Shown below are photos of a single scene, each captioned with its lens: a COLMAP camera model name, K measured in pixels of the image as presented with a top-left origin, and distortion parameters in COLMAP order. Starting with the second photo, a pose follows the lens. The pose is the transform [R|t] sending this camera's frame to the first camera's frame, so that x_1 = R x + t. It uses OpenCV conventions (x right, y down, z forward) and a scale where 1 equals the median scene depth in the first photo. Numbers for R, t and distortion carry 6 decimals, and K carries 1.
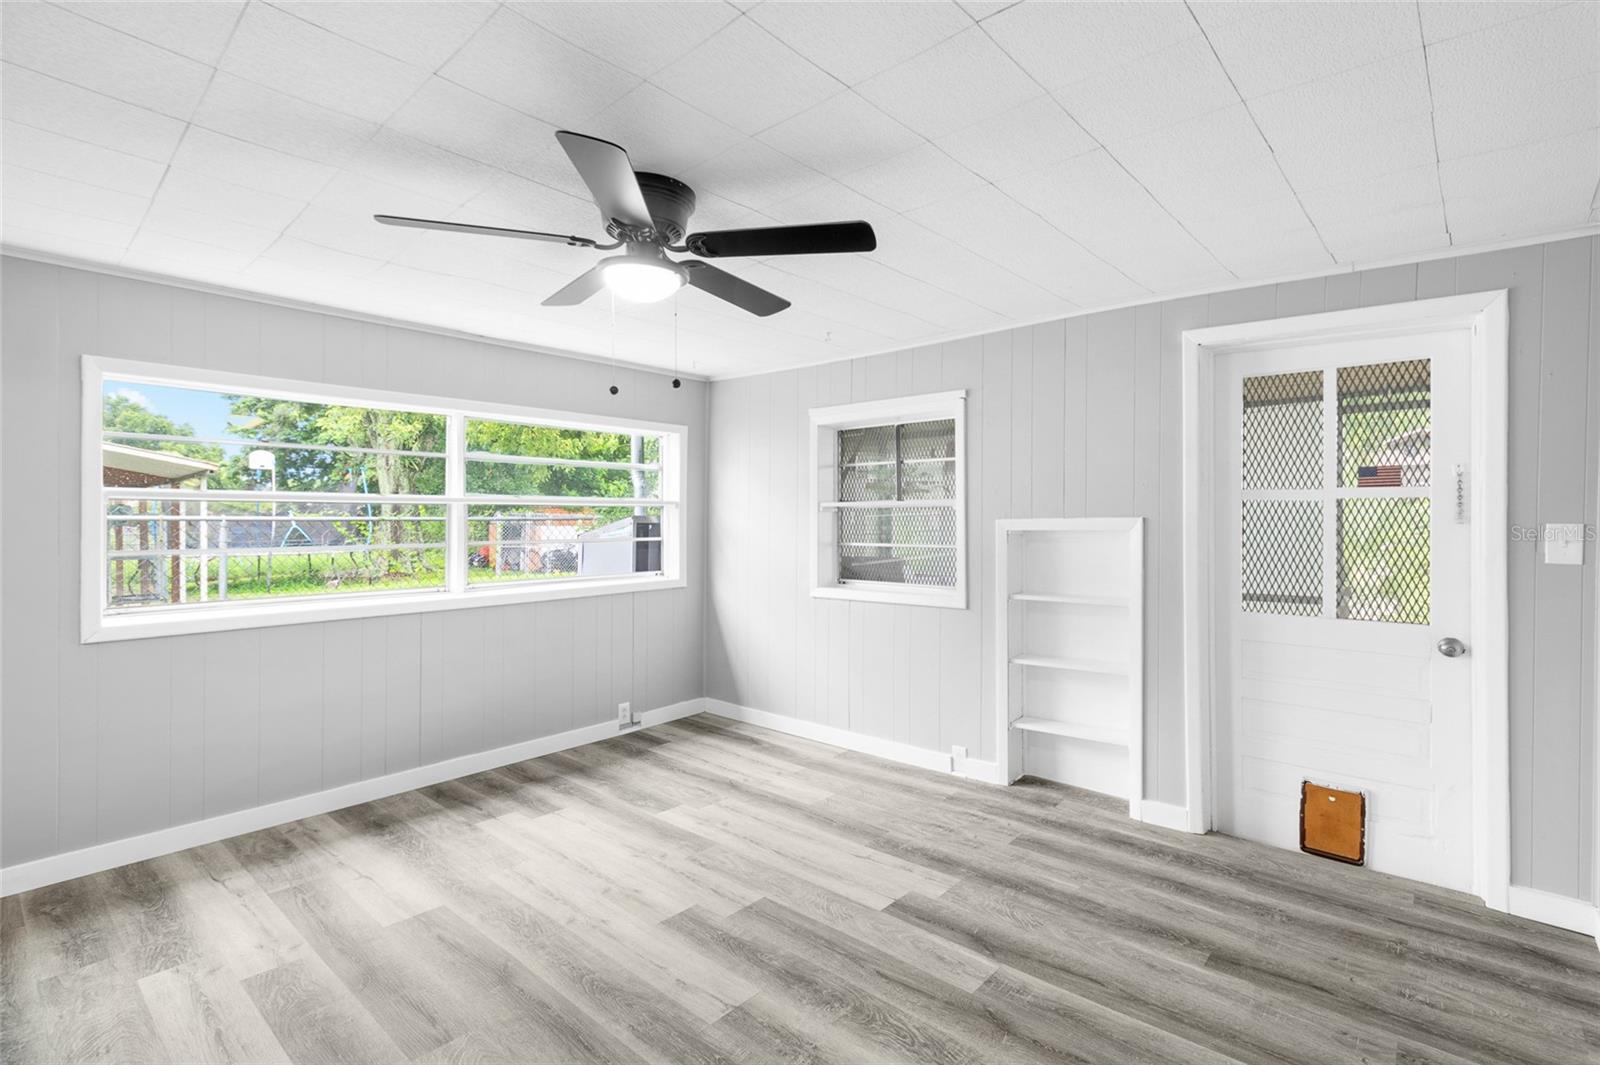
lens RADIAL K [[751.2, 0, 813.1], [0, 751.2, 518.8], [0, 0, 1]] dist [0.002152, -0.000254]
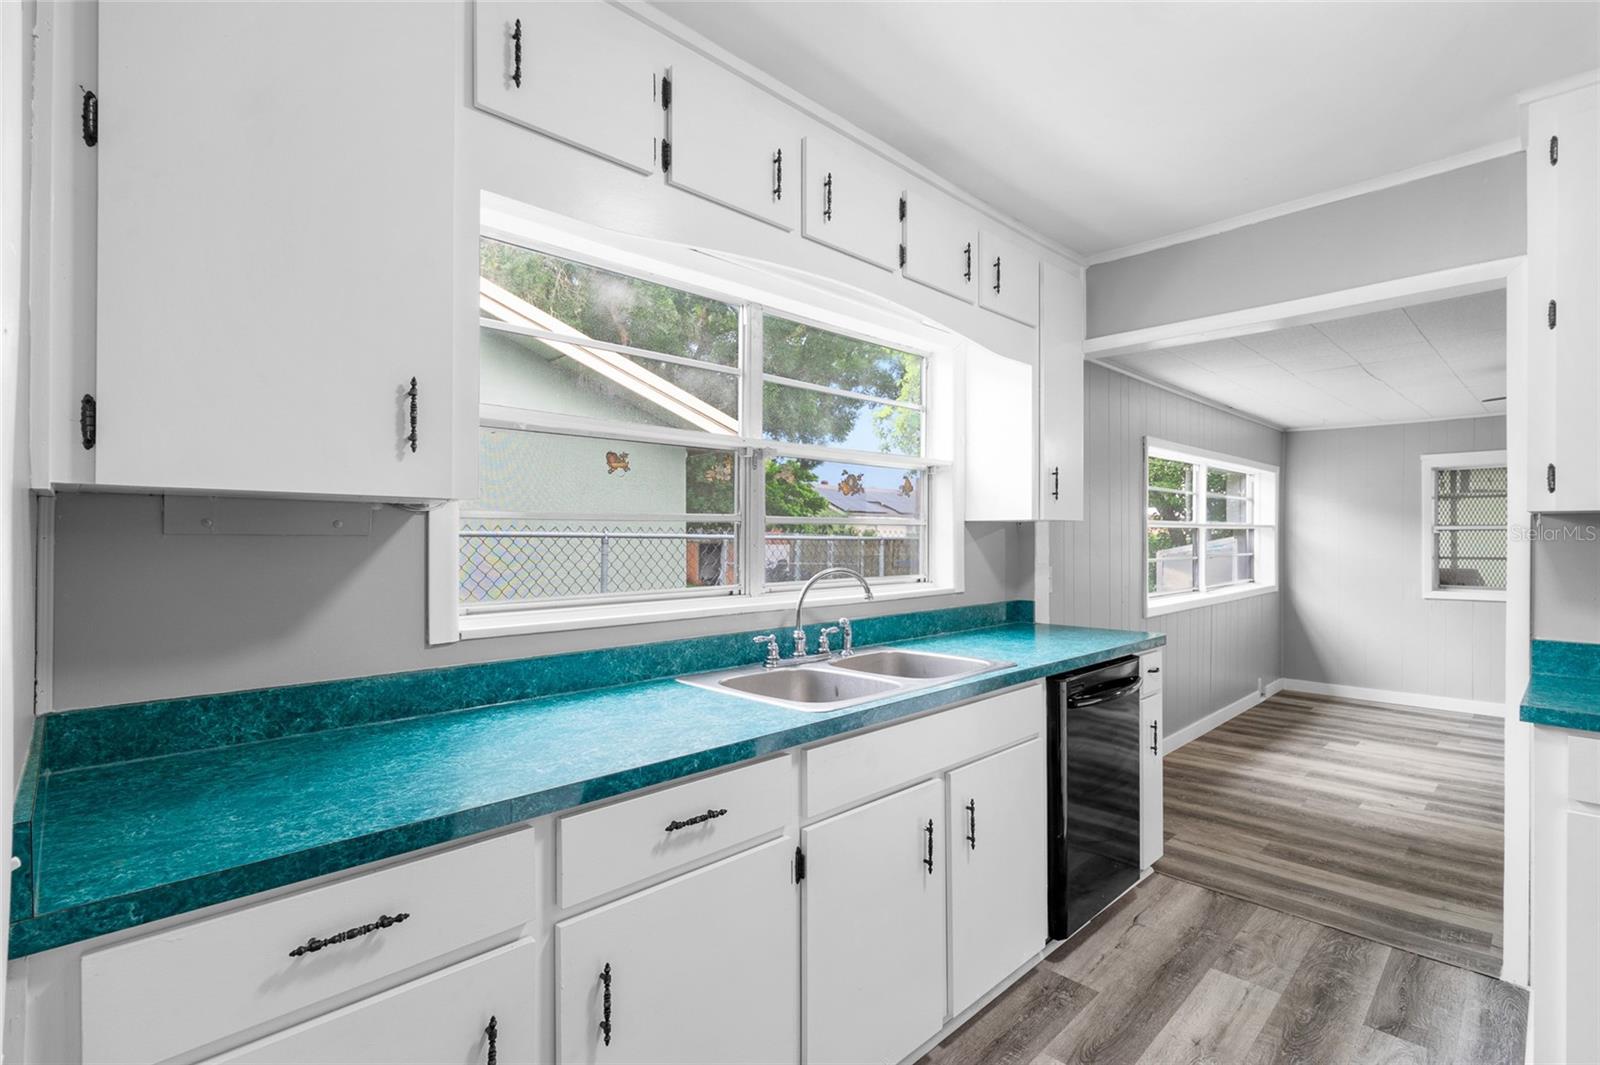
lens RADIAL K [[751.2, 0, 802.7], [0, 751.2, 536.3], [0, 0, 1]] dist [0.002152, -0.000254]
pose [[0.996990, 0.000208, -0.077533, -1.513655], [-0.000182, 1.000000, 0.000342, -0.007121], [0.077533, -0.000327, 0.996990, -0.607301]]
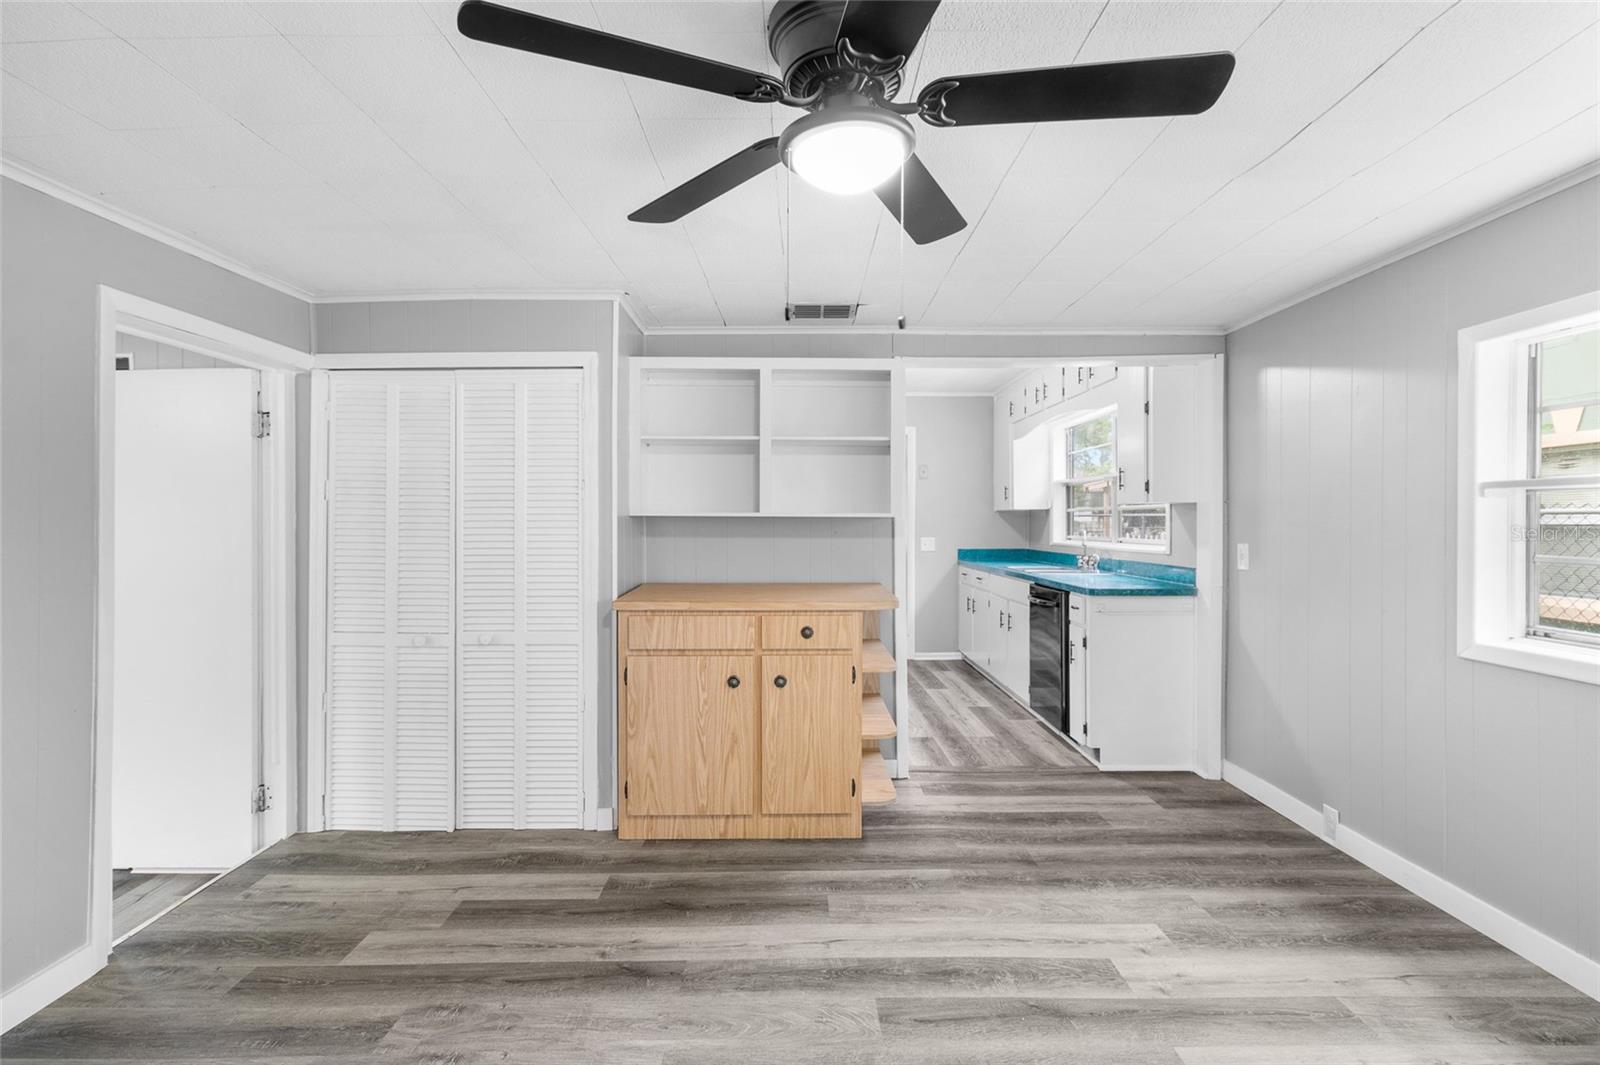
lens RADIAL K [[751.2, 0, 801.4], [0, 751.2, 526.2], [0, 0, 1]] dist [0.002152, -0.000254]
pose [[-0.745140, 0.005733, -0.666884, 0.182602], [0.000959, 0.999971, 0.007524, 0.006363], [0.666908, 0.004967, -0.745124, 1.103736]]
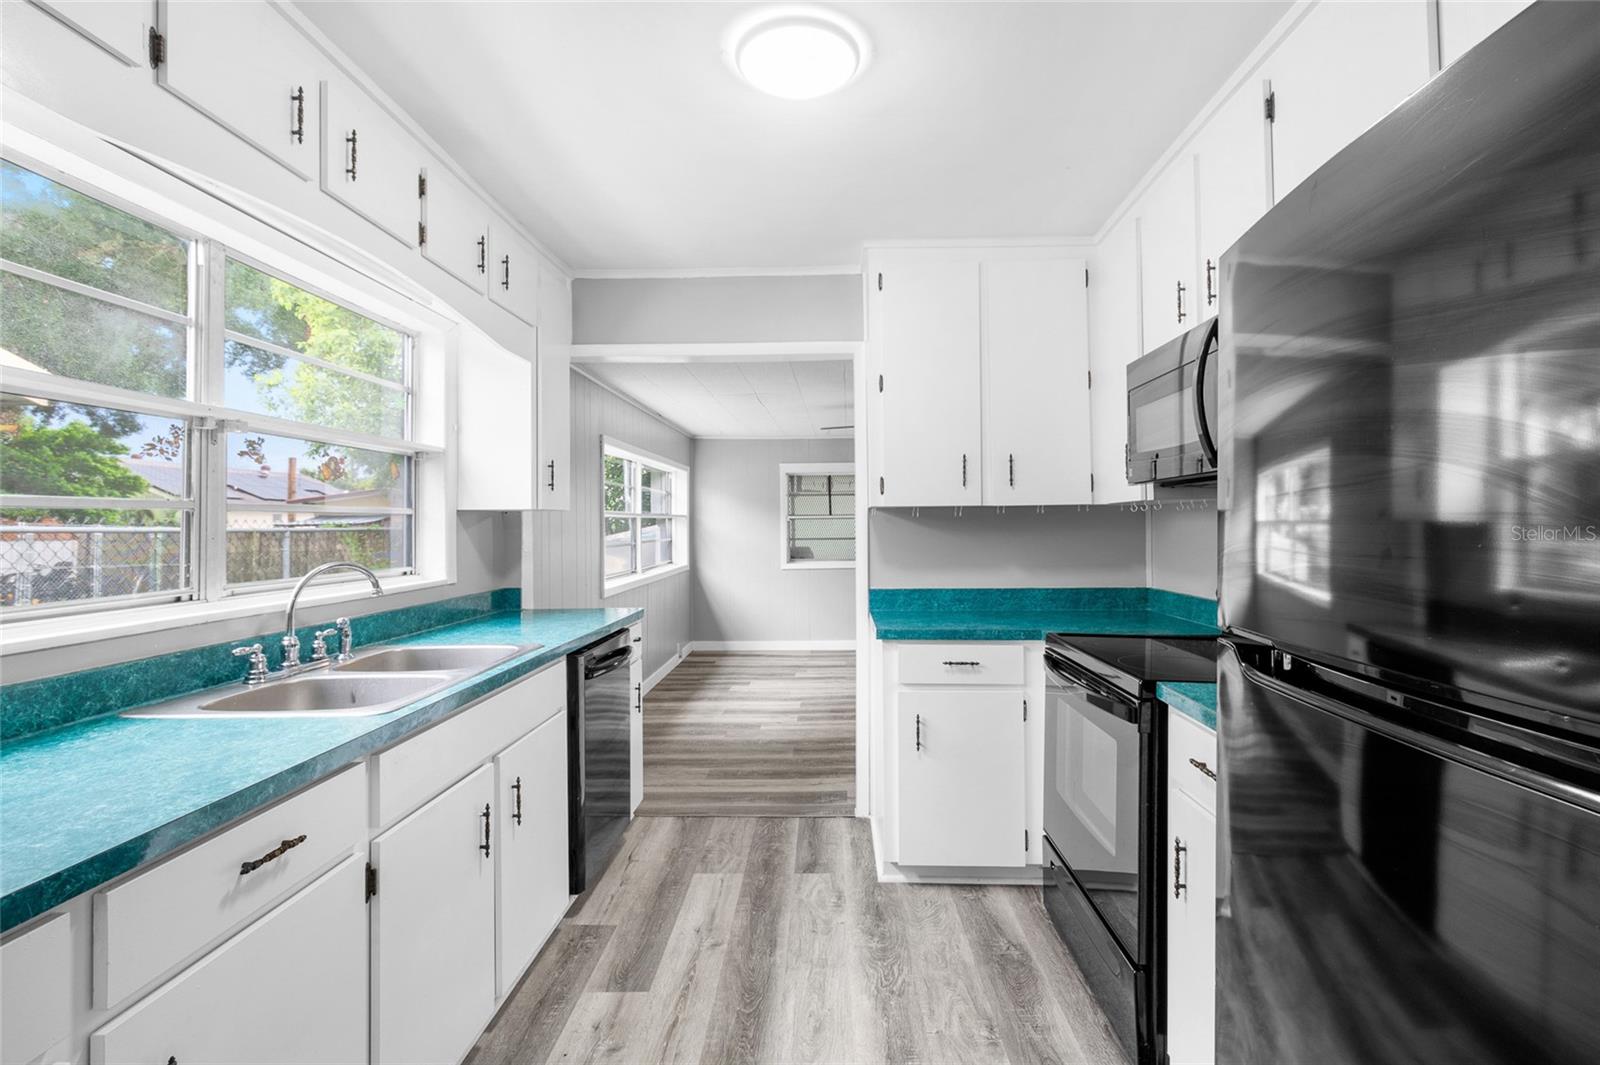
lens RADIAL K [[751.2, 0, 814.6], [0, 751.2, 507.4], [0, 0, 1]] dist [0.002152, -0.000254]
pose [[0.771480, 0.008282, 0.636200, -1.652800], [0.006909, 0.999747, -0.021393, -0.006155], [-0.636216, 0.020900, 0.771228, -0.647789]]
